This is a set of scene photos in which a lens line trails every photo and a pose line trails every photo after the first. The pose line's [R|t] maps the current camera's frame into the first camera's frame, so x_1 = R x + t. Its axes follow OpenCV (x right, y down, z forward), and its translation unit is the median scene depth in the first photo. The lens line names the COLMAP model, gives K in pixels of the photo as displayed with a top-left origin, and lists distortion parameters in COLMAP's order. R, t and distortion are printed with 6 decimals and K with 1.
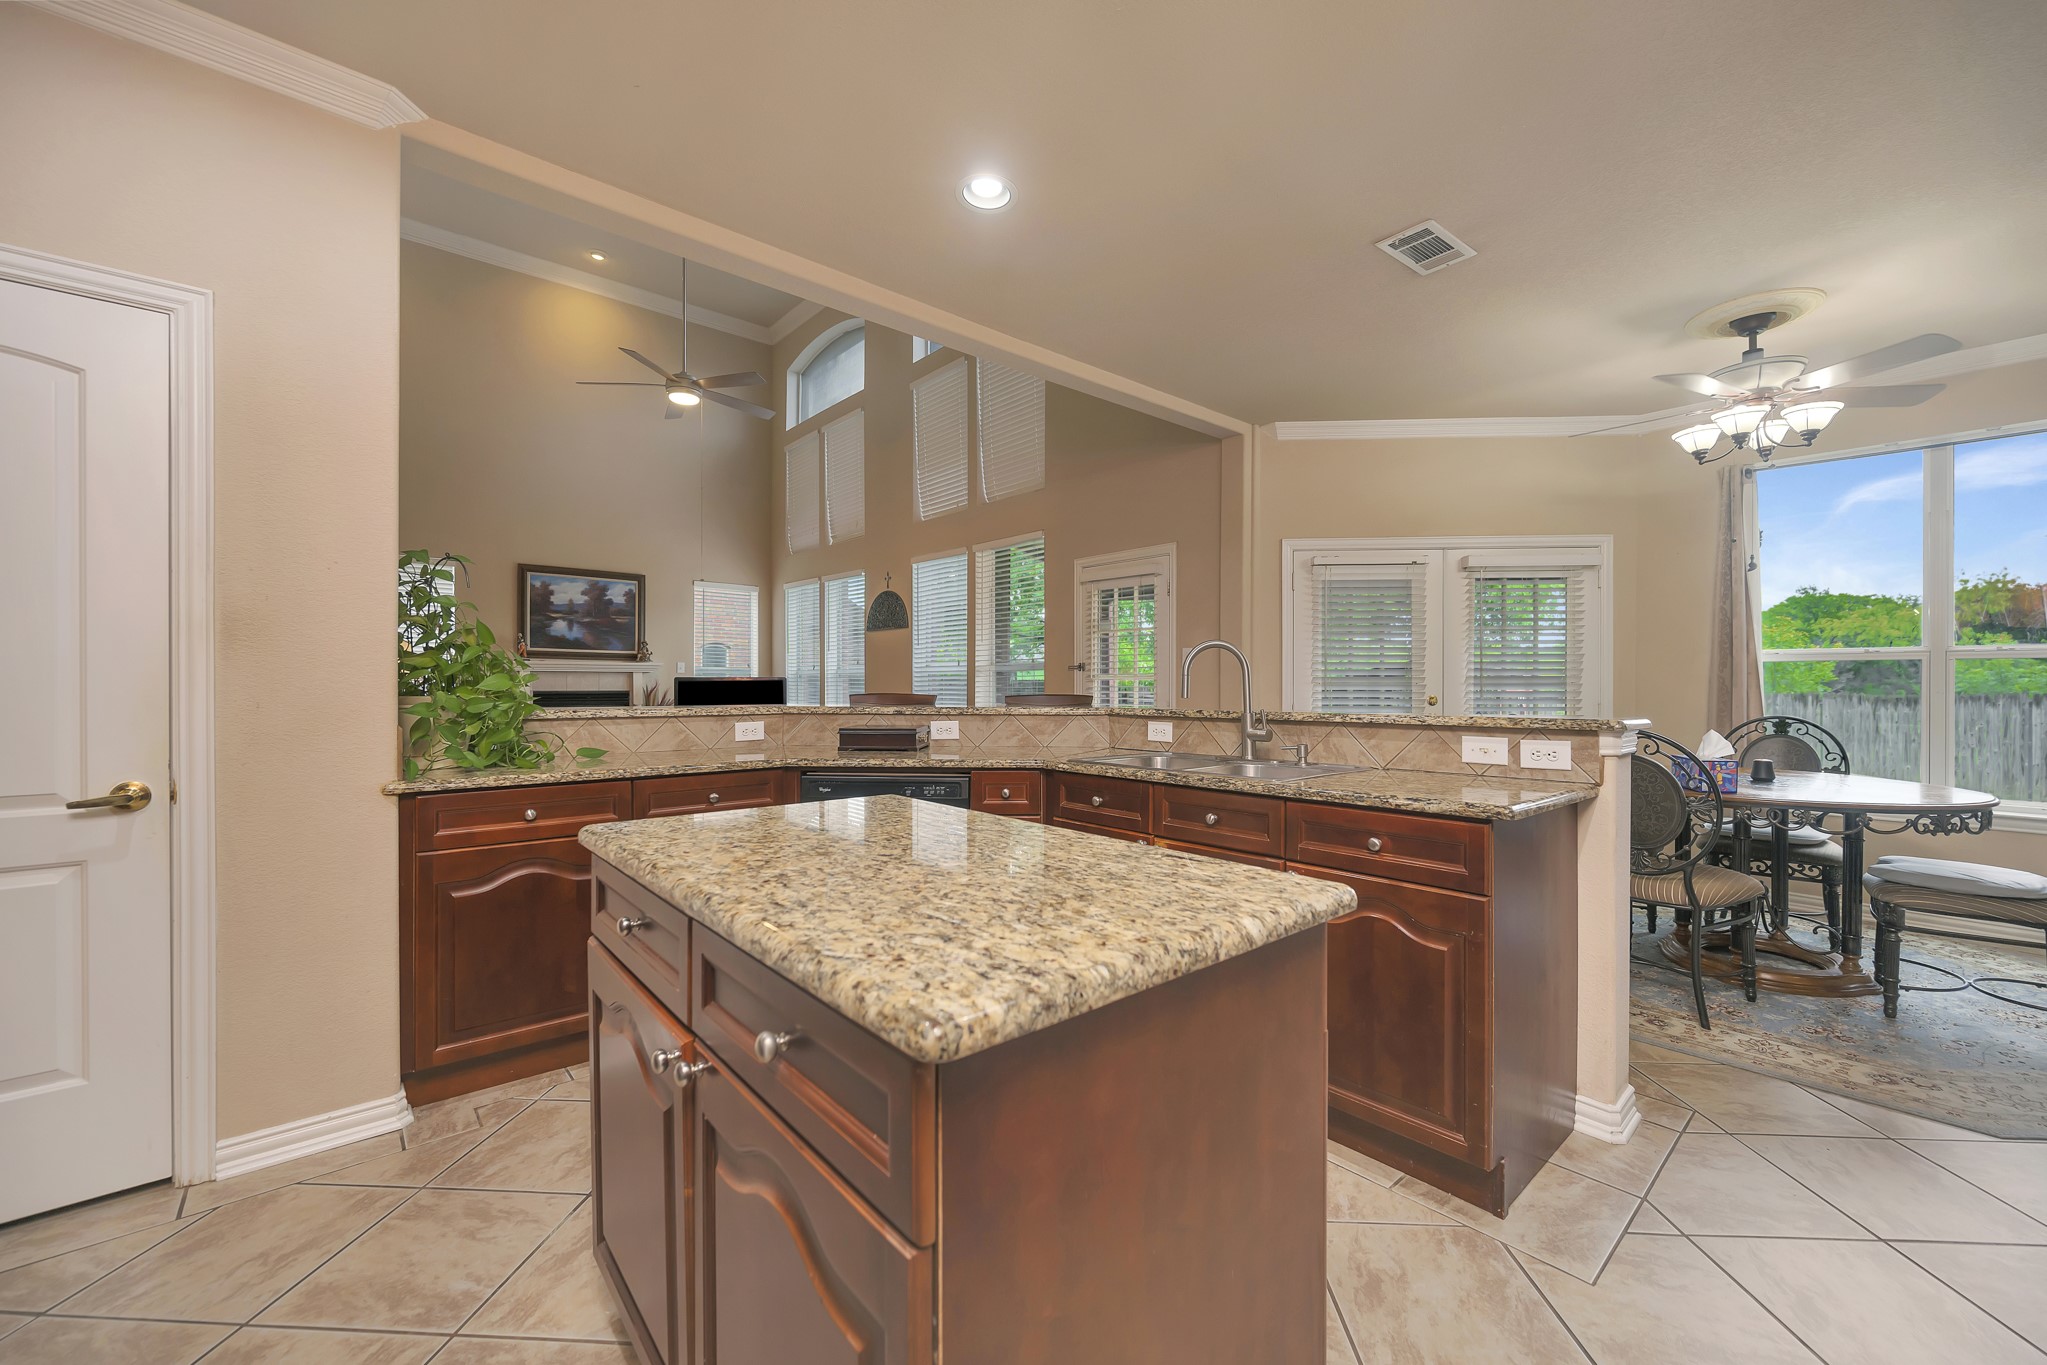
lens RADIAL K [[806.9, 0, 1024.9], [0, 806.9, 685.4], [0, 0, 1]] dist [-0.000705, -0.000306]
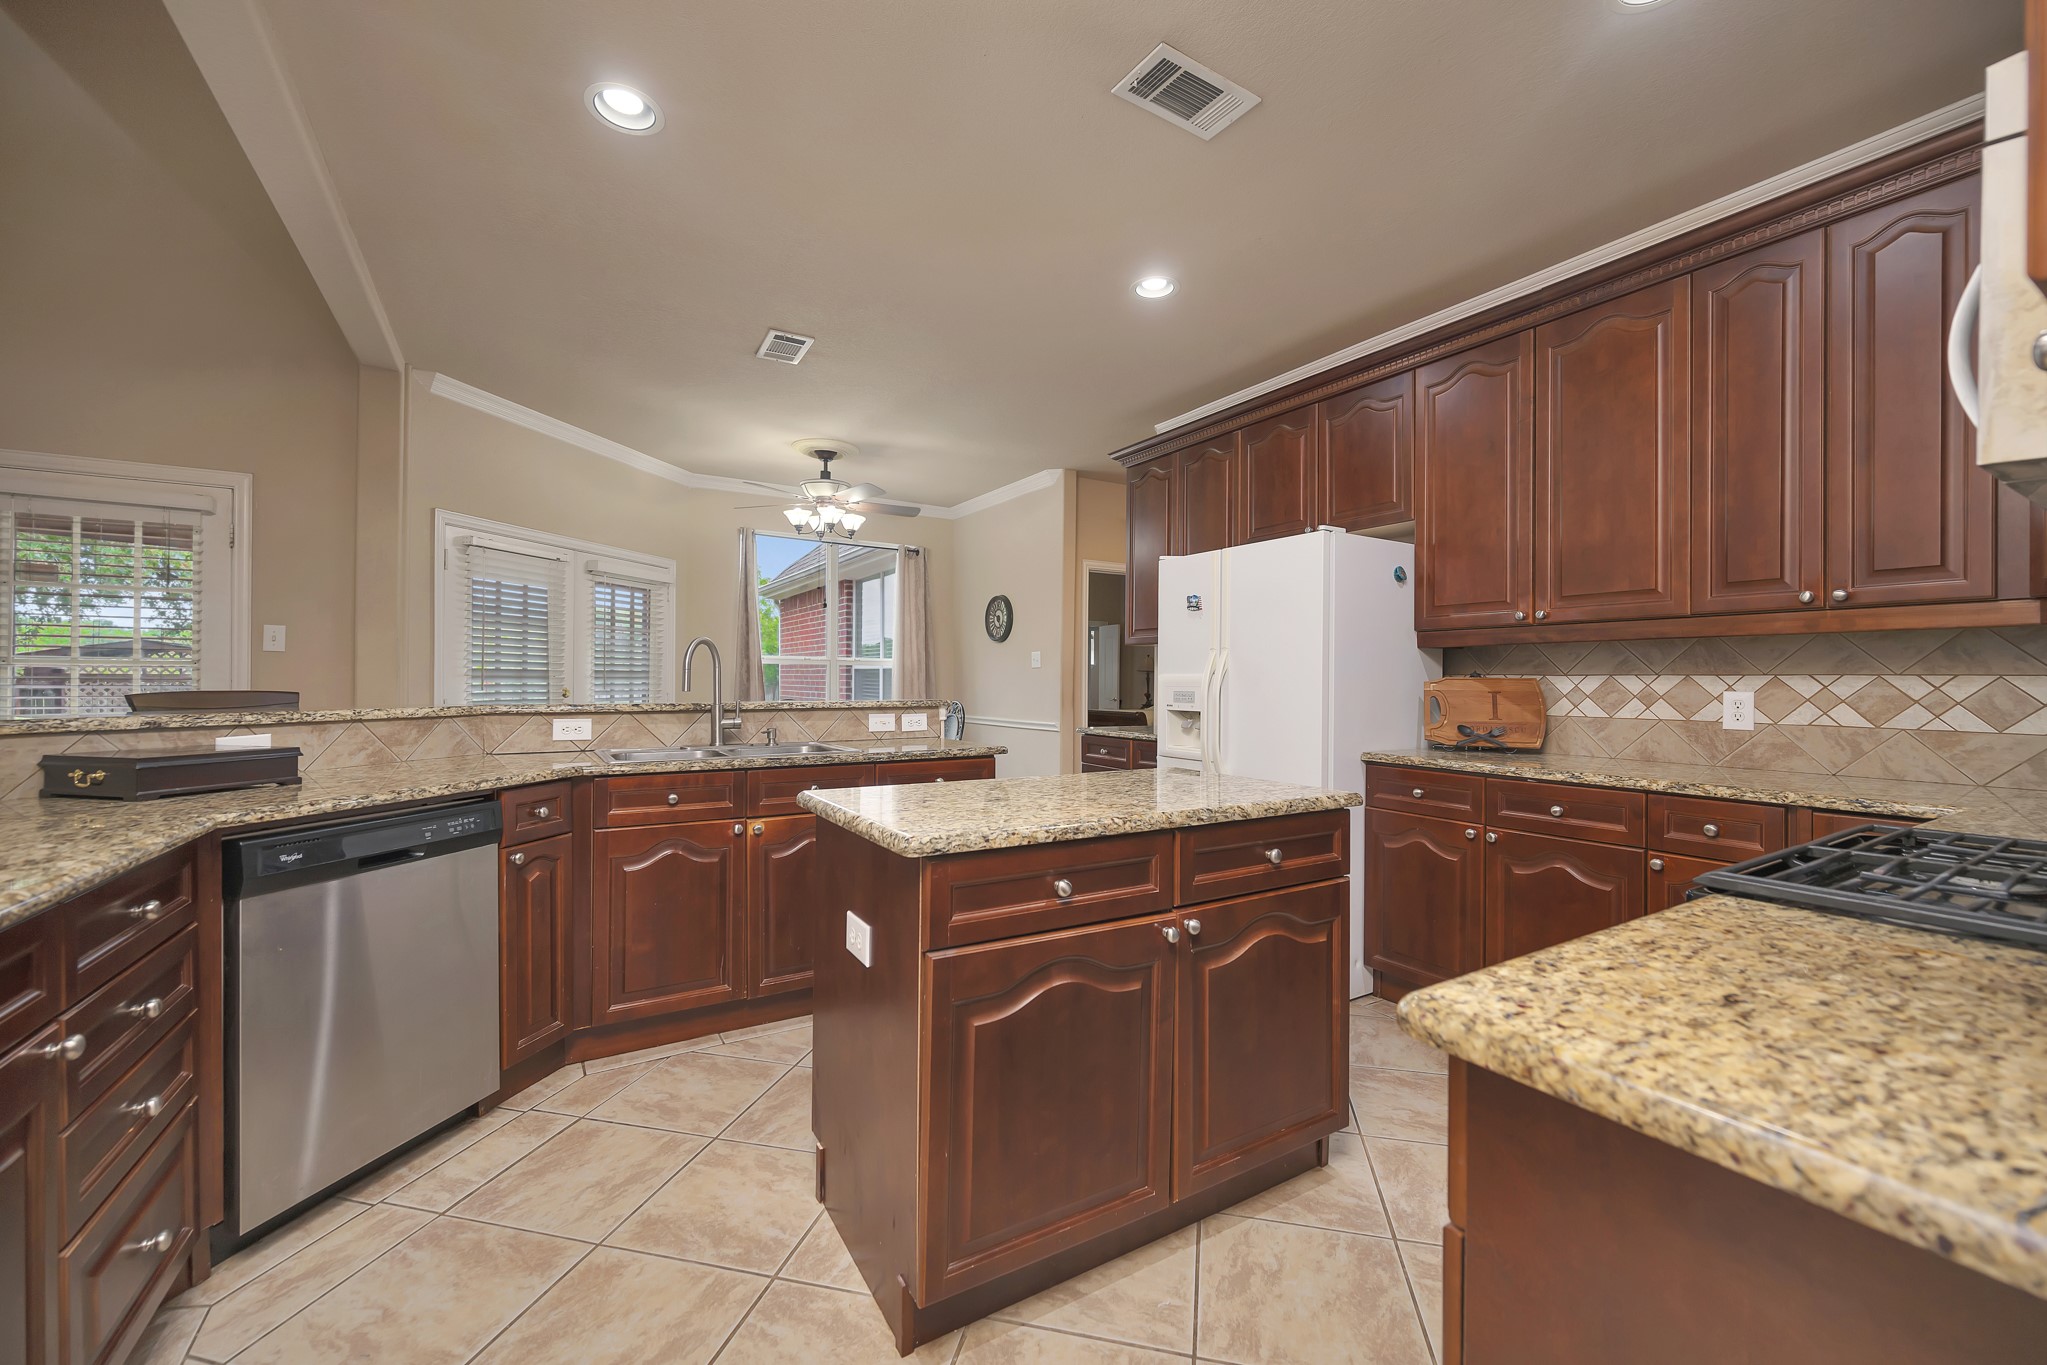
lens RADIAL K [[814.7, 0, 1026.7], [0, 814.7, 694.5], [0, 0, 1]] dist [-0.001089, -0.000238]
pose [[0.168540, -0.016187, 0.985562, -0.266073], [-0.004951, 0.999839, 0.017269, -0.000167], [-0.985682, -0.007790, 0.168432, 0.139337]]
